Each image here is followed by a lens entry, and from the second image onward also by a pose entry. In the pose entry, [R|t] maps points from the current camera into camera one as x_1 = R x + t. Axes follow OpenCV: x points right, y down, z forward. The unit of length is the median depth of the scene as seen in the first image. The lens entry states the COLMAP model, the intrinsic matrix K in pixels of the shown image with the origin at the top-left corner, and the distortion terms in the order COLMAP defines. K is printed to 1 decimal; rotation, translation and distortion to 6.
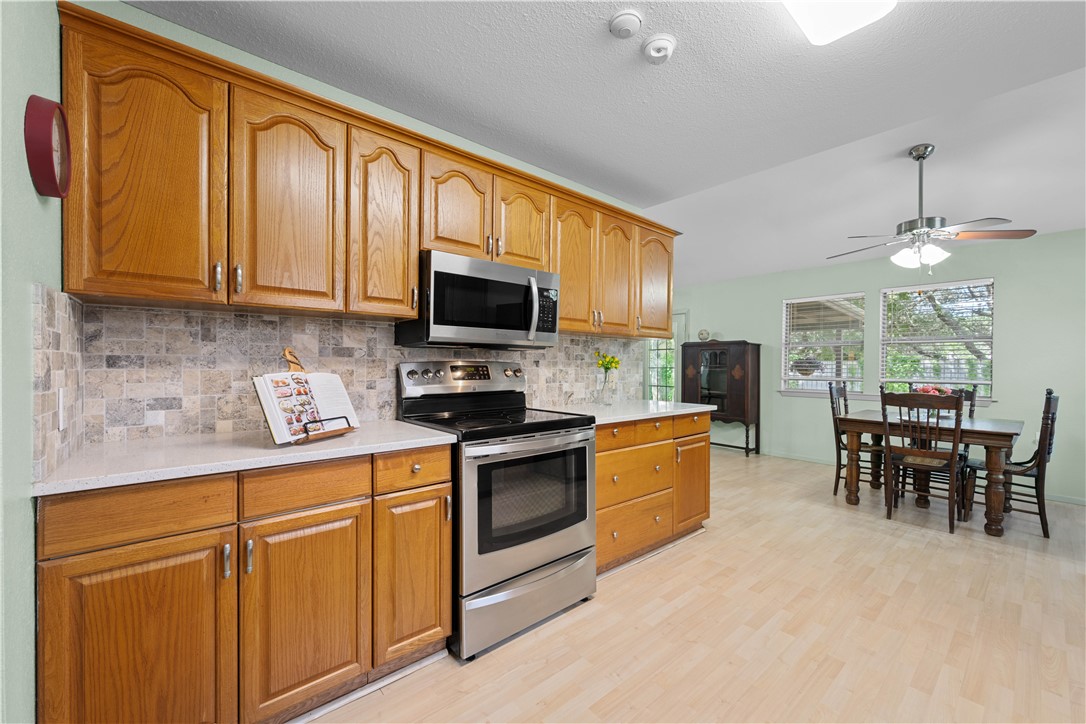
lens RADIAL K [[429.3, 0, 546.4], [0, 429.3, 366.7], [0, 0, 1]] dist [-0.003191, 0.001594]
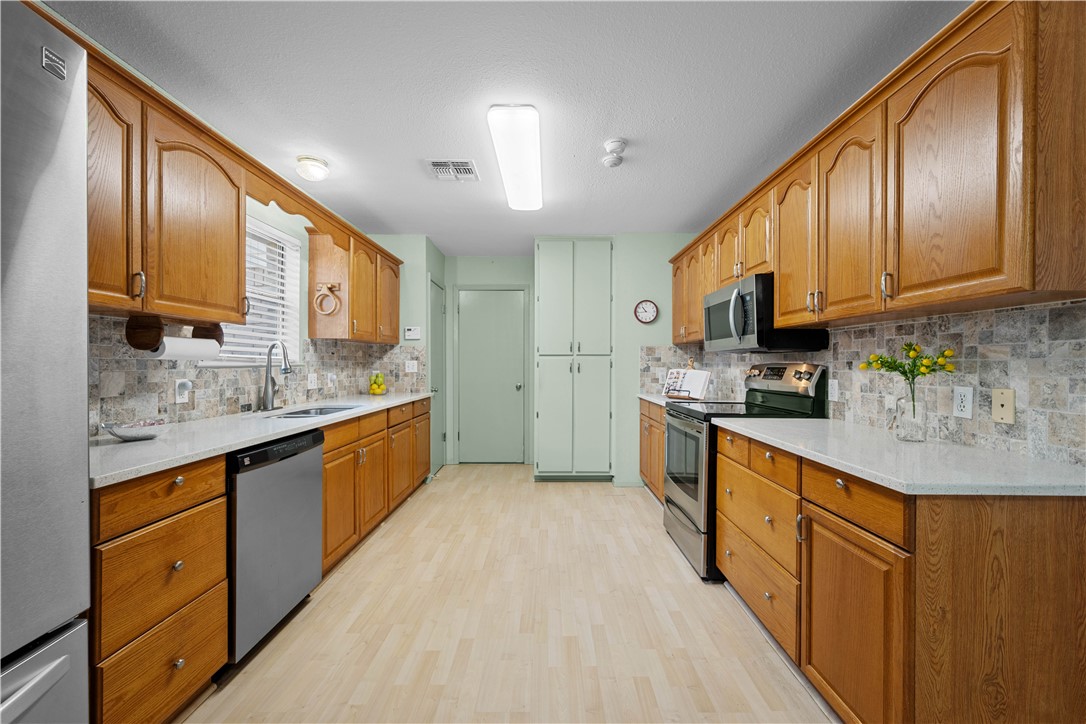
lens RADIAL K [[429.3, 0, 550.6], [0, 429.3, 367.5], [0, 0, 1]] dist [-0.003191, 0.001594]
pose [[-0.646009, -0.004359, -0.763317, 0.909222], [-0.015167, 0.999860, 0.007126, -0.000498], [0.763179, 0.016181, -0.645985, 1.074836]]
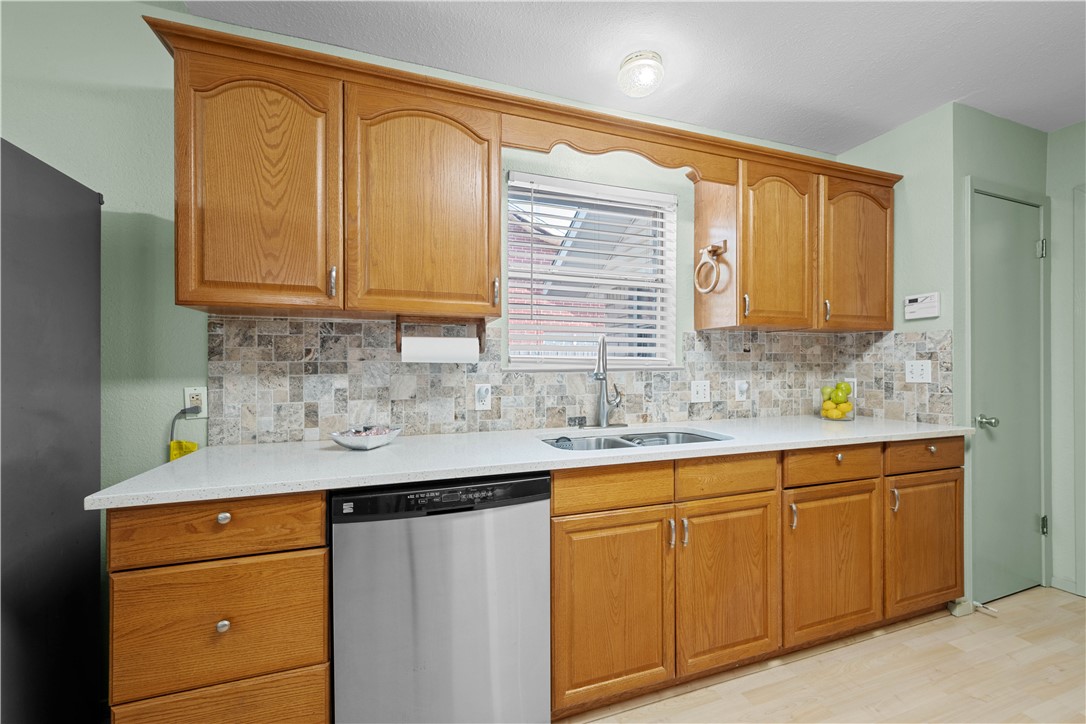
lens RADIAL K [[429.3, 0, 549.7], [0, 429.3, 365.4], [0, 0, 1]] dist [-0.003191, 0.001594]
pose [[-0.930973, -0.009472, 0.364964, 0.414532], [-0.005047, 0.999902, 0.013076, -0.003763], [-0.365052, 0.010331, -0.930930, 0.697982]]
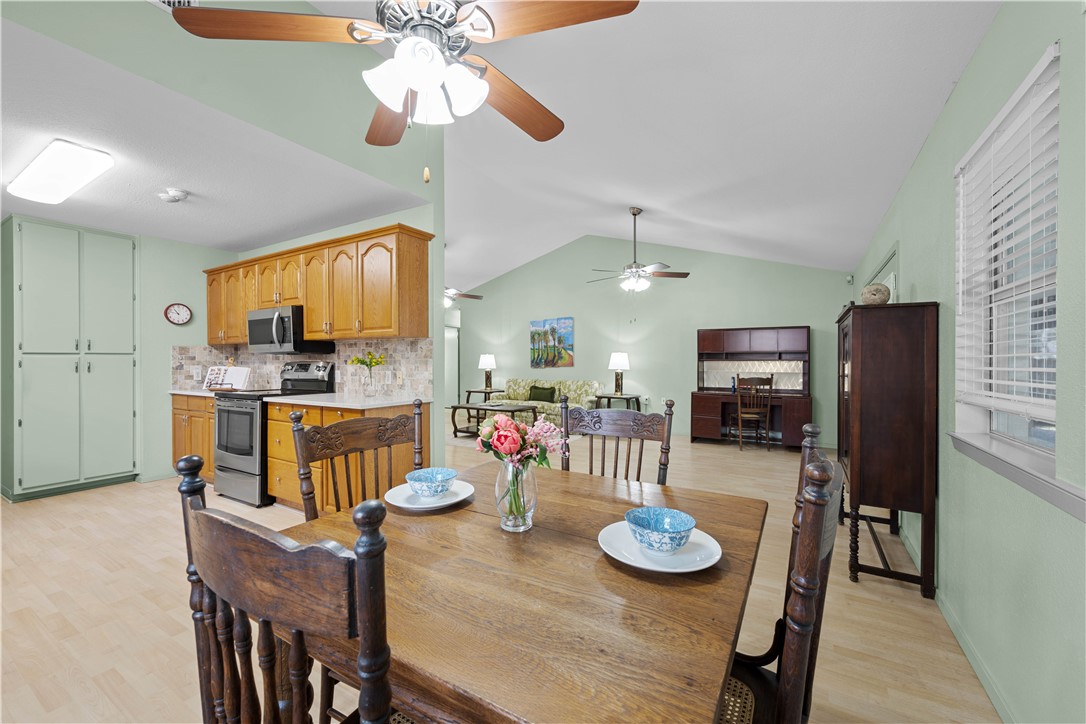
lens RADIAL K [[429.3, 0, 545.2], [0, 429.3, 361.6], [0, 0, 1]] dist [-0.003191, 0.001594]
pose [[0.315686, -0.009266, -0.948818, 1.524173], [-0.000678, 0.999950, -0.009990, 0.004630], [0.948863, 0.003797, 0.315664, 1.164231]]
